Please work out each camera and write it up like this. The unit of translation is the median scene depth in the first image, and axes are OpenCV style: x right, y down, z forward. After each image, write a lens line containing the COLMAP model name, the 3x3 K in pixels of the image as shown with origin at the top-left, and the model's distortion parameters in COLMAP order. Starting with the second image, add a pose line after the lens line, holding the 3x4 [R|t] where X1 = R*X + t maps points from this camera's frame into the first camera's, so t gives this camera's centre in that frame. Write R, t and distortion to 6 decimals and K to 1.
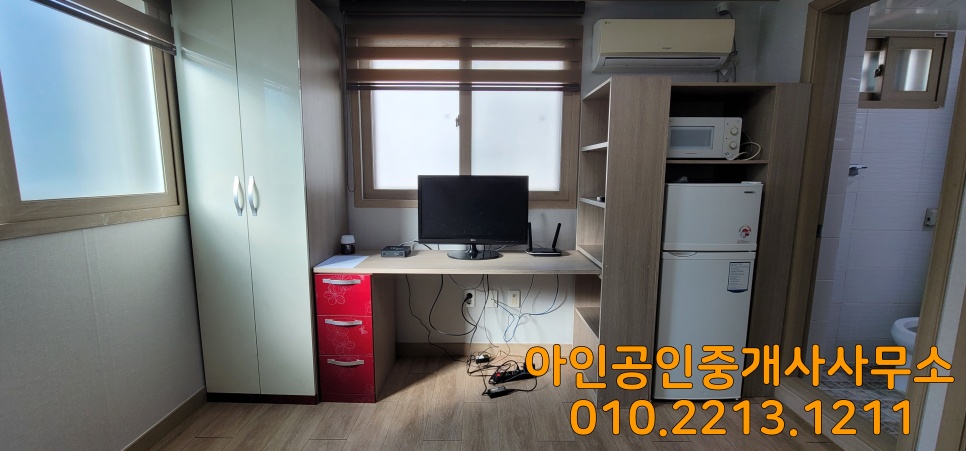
lens RADIAL K [[392.9, 0, 480.4], [0, 392.9, 228.6], [0, 0, 1]] dist [0.000312, -0.000230]
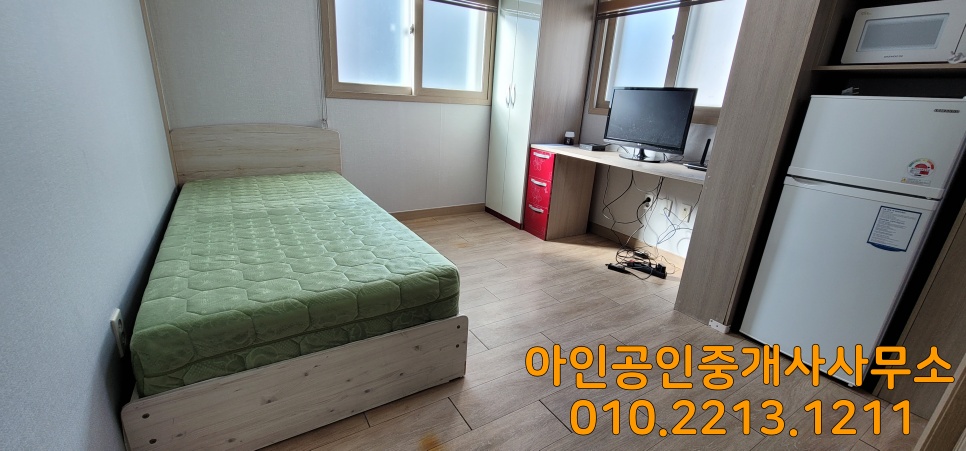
lens RADIAL K [[392.9, 0, 480.4], [0, 392.9, 228.6], [0, 0, 1]] dist [0.000312, -0.000230]
pose [[0.527019, 0.295801, -0.796714, 0.820992], [-0.175468, 0.955146, 0.238552, 0.080264], [0.831542, 0.014076, 0.555284, -0.057517]]
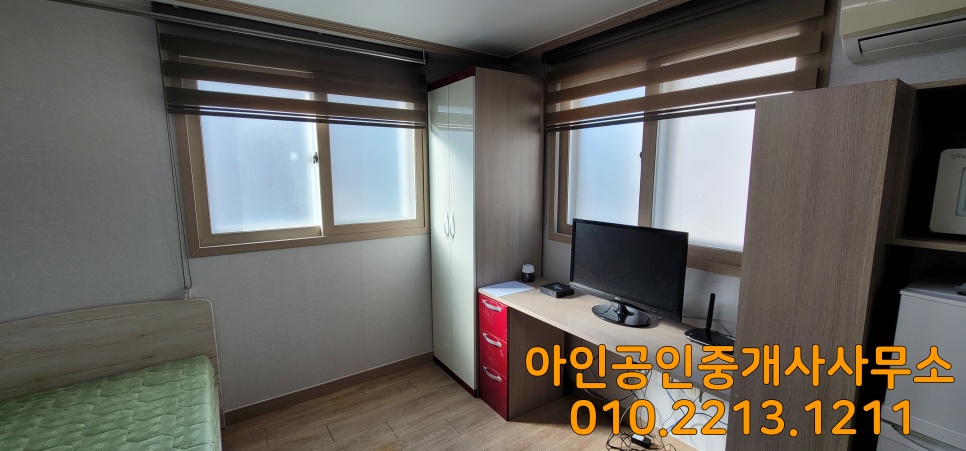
lens RADIAL K [[392.9, 0, 480.4], [0, 392.9, 228.6], [0, 0, 1]] dist [0.000312, -0.000230]
pose [[0.572293, 0.110509, -0.812569, 0.540666], [-0.111007, 0.992198, 0.056756, -0.151889], [0.812501, 0.057720, 0.580095, 0.271699]]
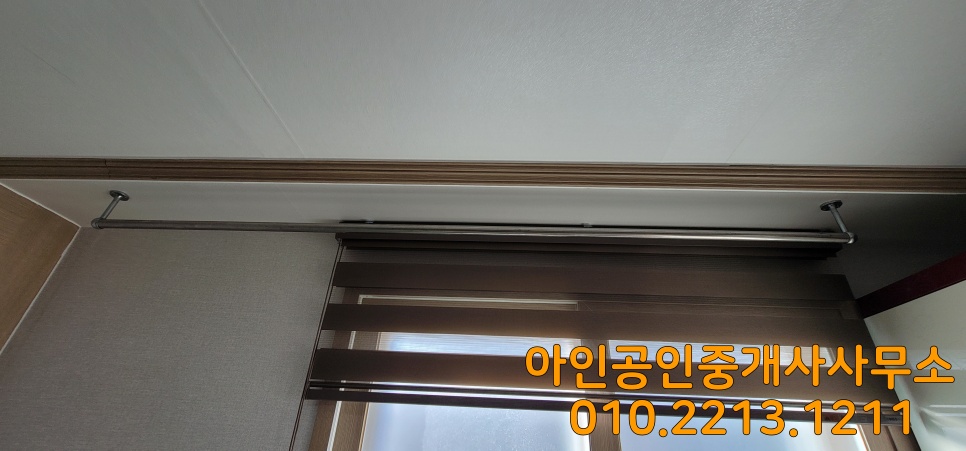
lens RADIAL K [[392.9, 0, 480.4], [0, 392.9, 228.6], [0, 0, 1]] dist [0.000312, -0.000230]
pose [[-0.037787, -0.506036, -0.861684, -0.173619], [-0.187582, 0.850563, -0.491279, -0.270640], [0.981522, 0.143072, -0.127064, 0.430789]]
